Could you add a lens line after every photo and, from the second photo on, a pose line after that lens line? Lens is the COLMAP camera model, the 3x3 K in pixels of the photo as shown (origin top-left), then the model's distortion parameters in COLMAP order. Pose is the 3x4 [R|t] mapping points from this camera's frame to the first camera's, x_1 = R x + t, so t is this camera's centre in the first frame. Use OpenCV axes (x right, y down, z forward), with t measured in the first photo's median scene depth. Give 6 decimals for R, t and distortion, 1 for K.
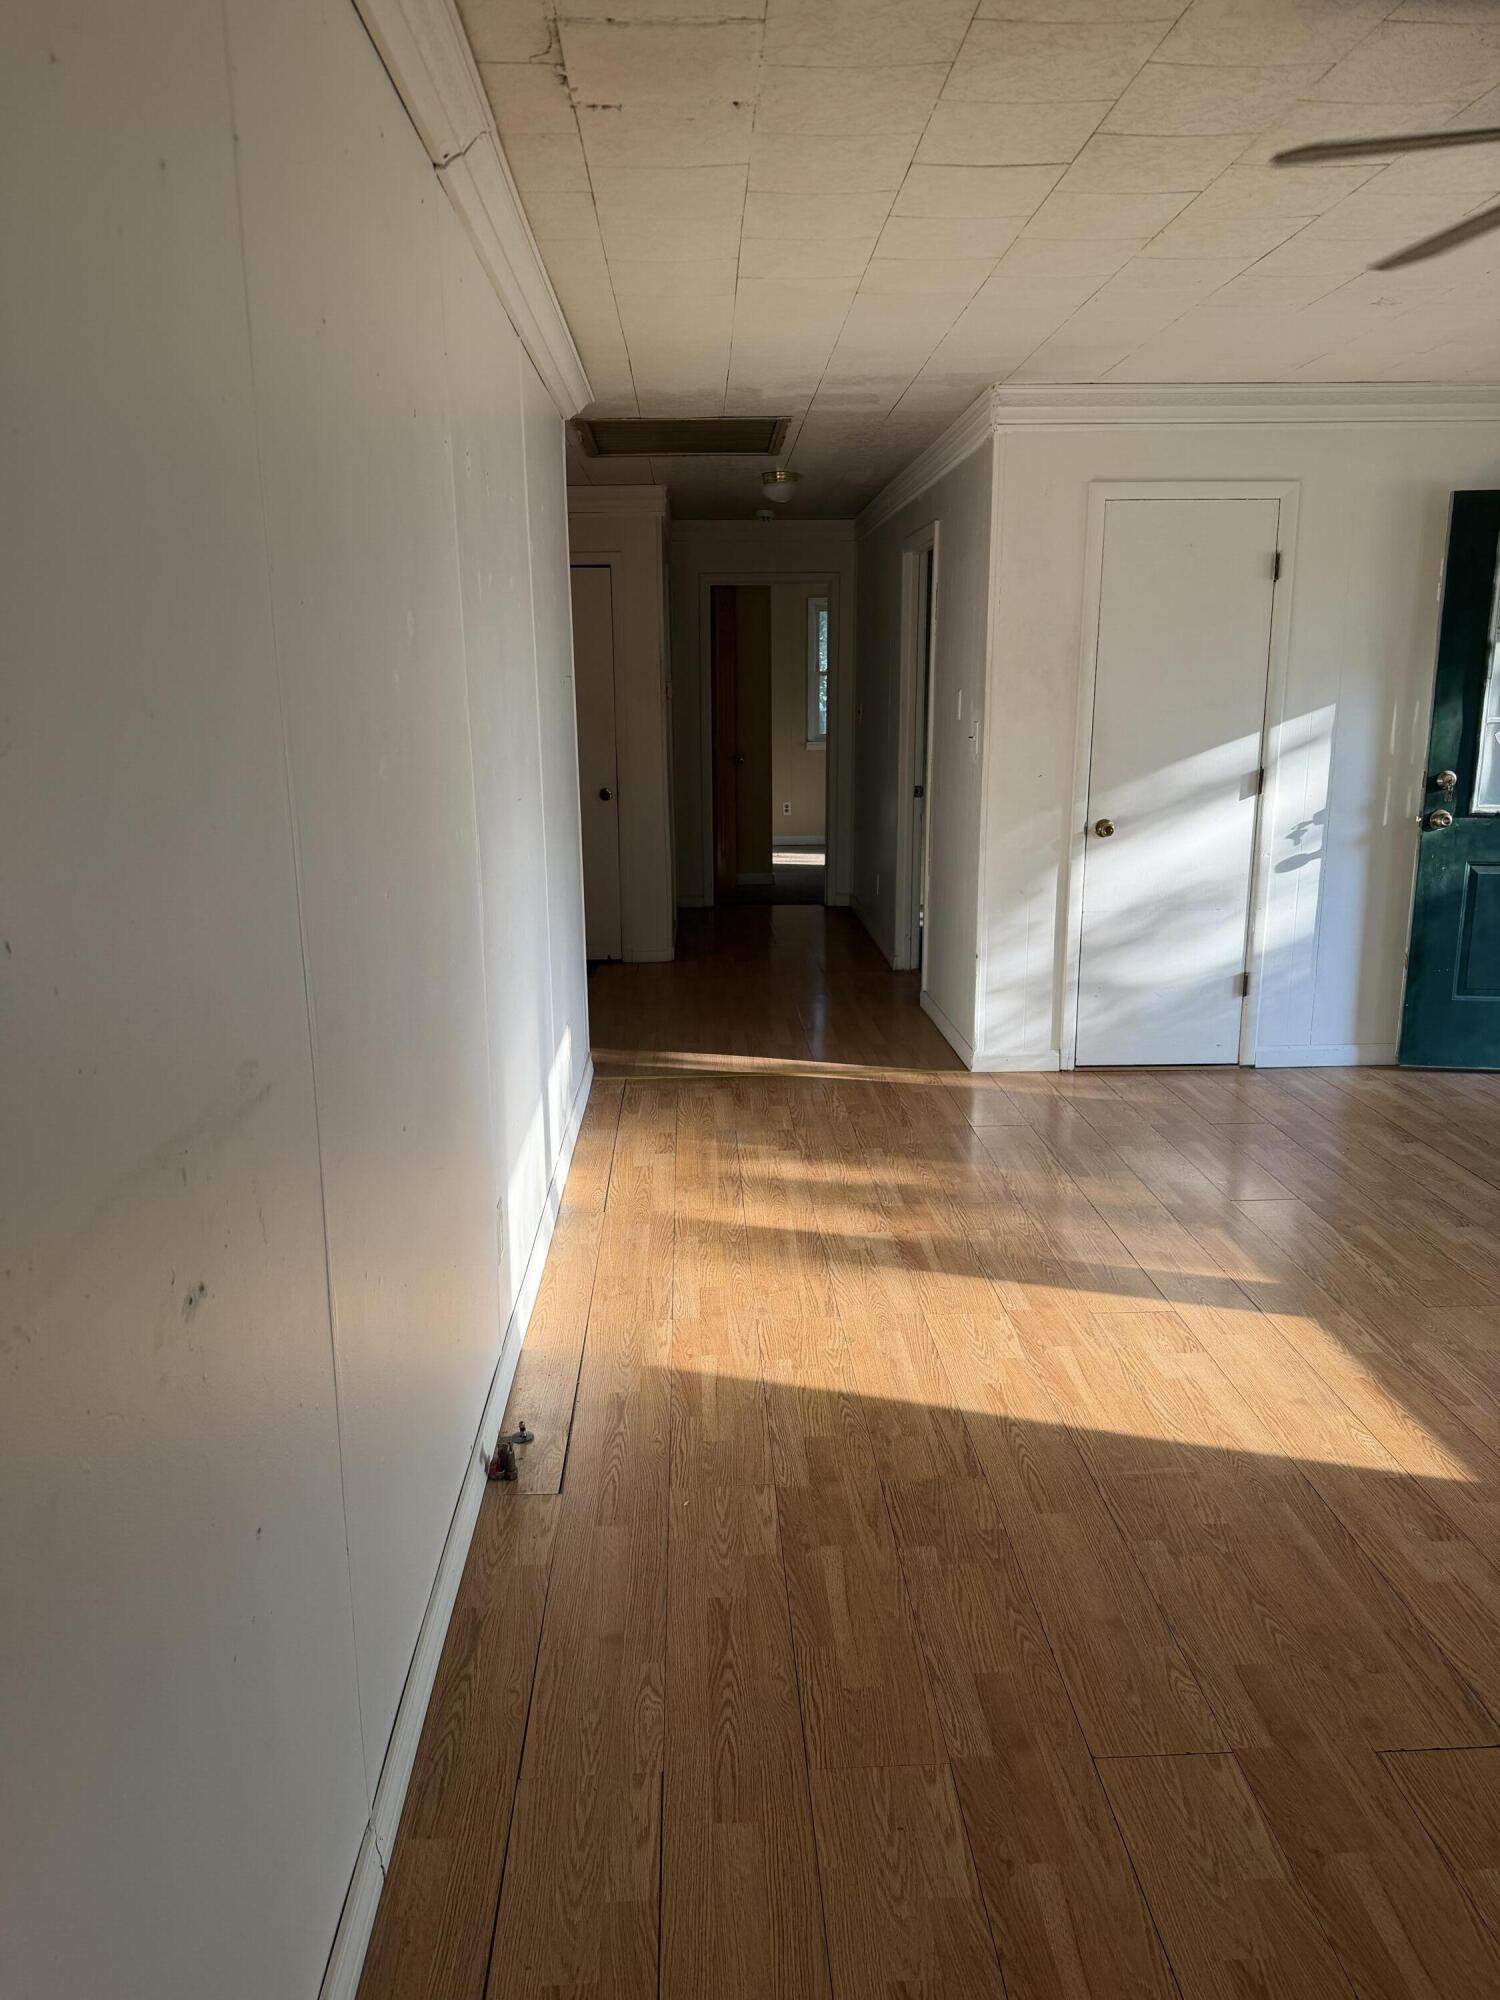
lens RADIAL K [[1410.0, 0, 747.8], [0, 1410.0, 998.8], [0, 0, 1]] dist [-0.009199, -0.004433]
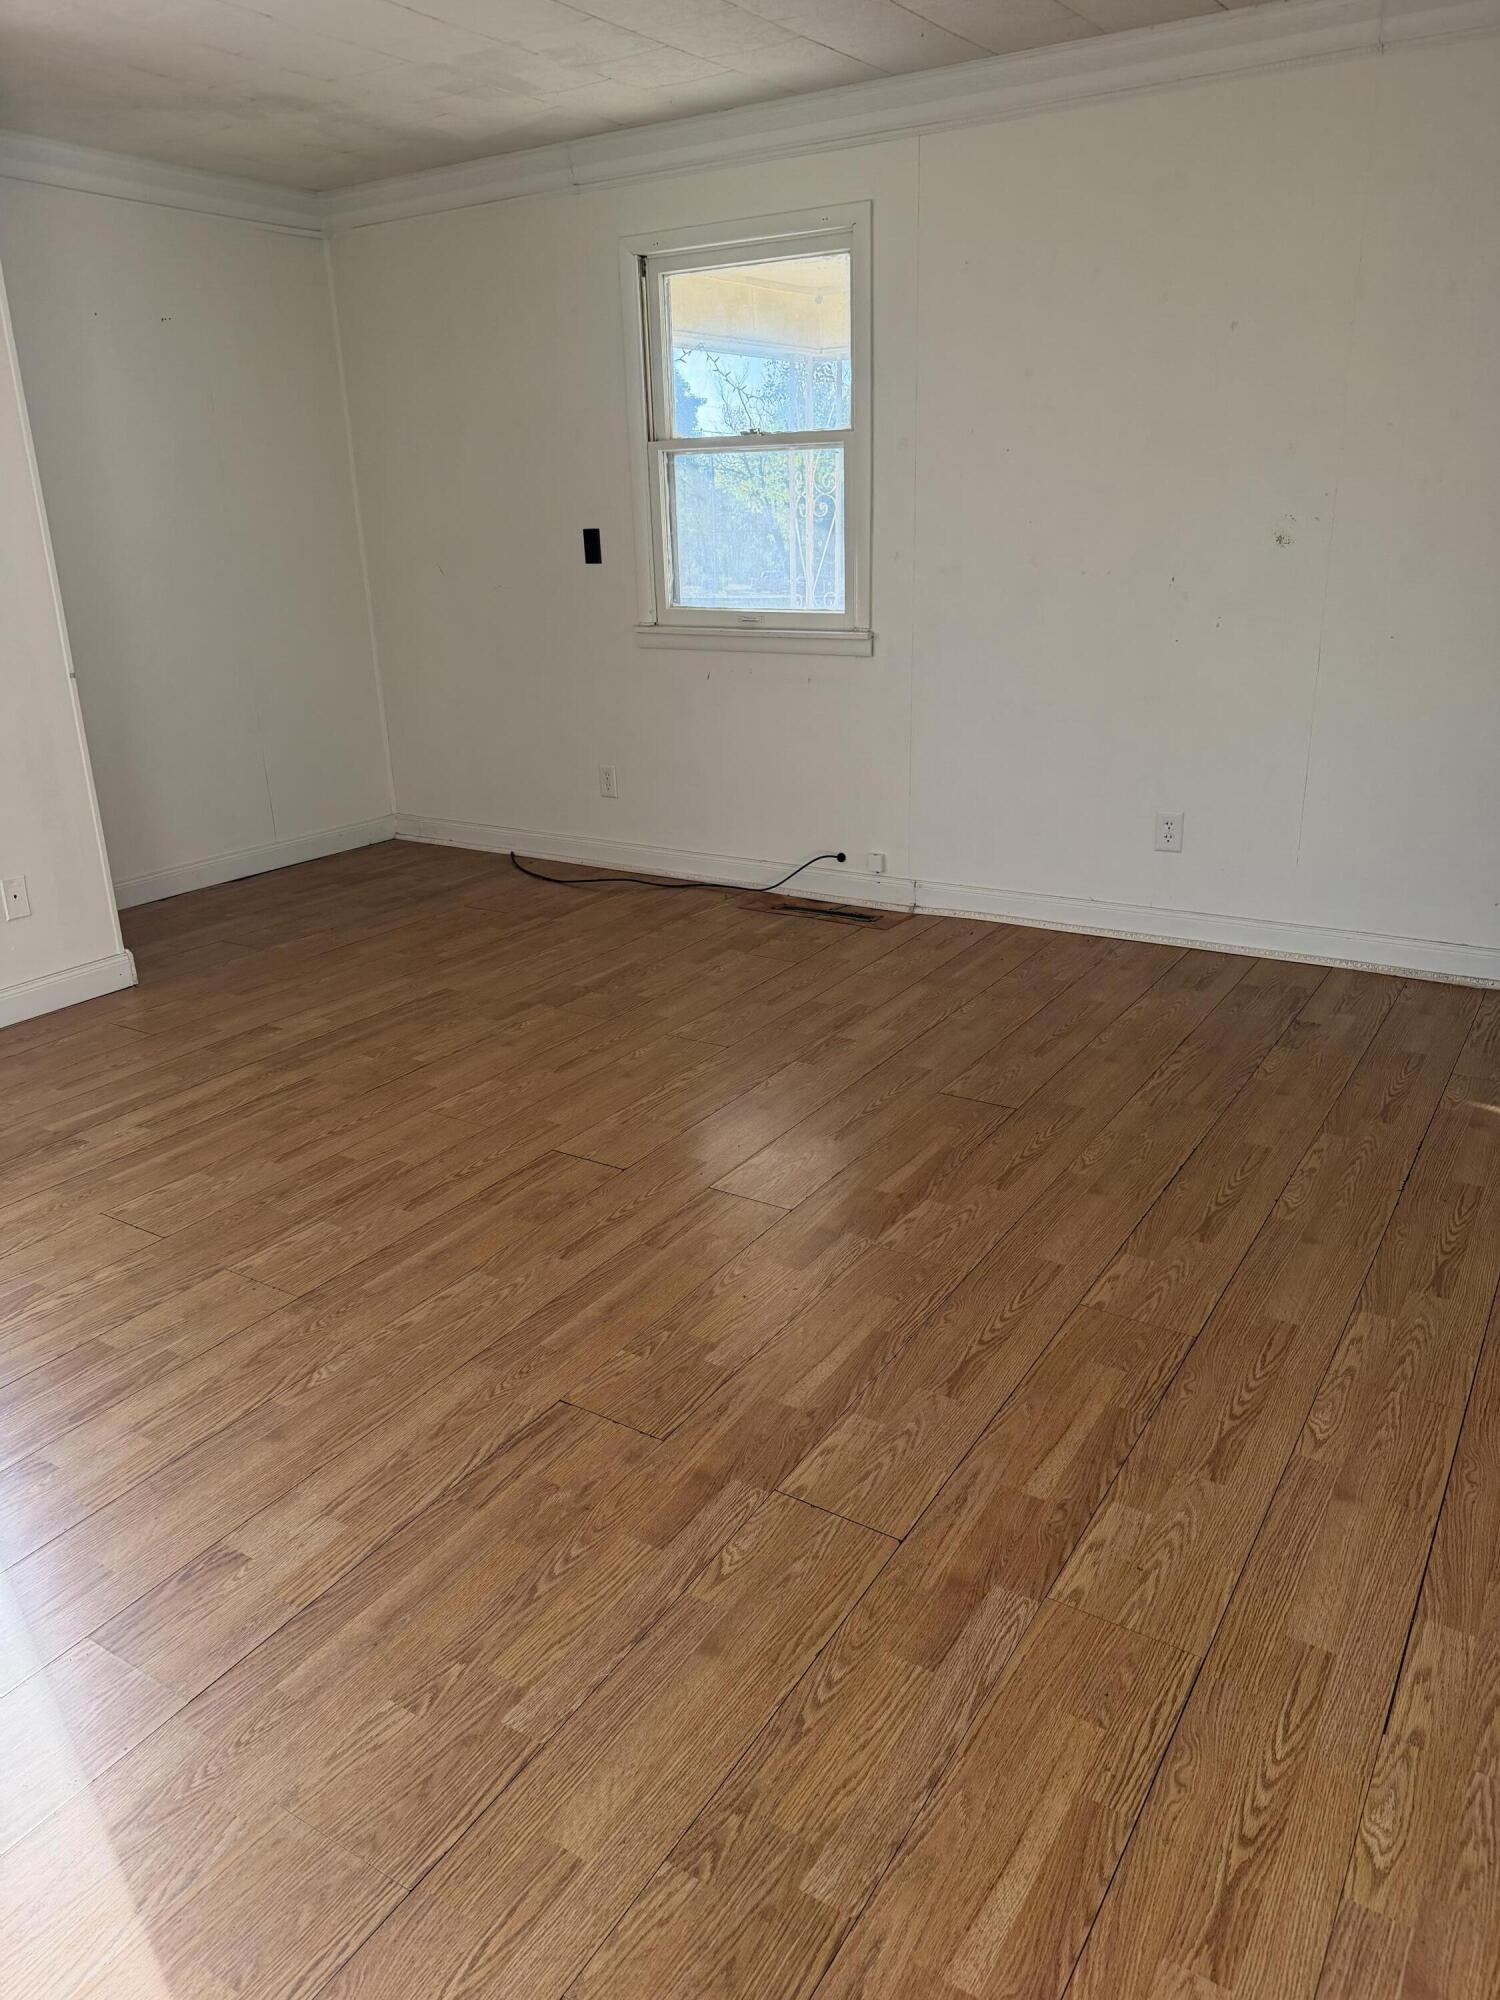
lens RADIAL K [[1410.0, 0, 748.9], [0, 1410.0, 1000.3], [0, 0, 1]] dist [-0.009199, -0.004433]
pose [[-0.820000, -0.164092, 0.548337, -0.127784], [0.160143, 0.853984, 0.495042, -0.252522], [-0.549503, 0.493747, -0.673989, 1.463880]]
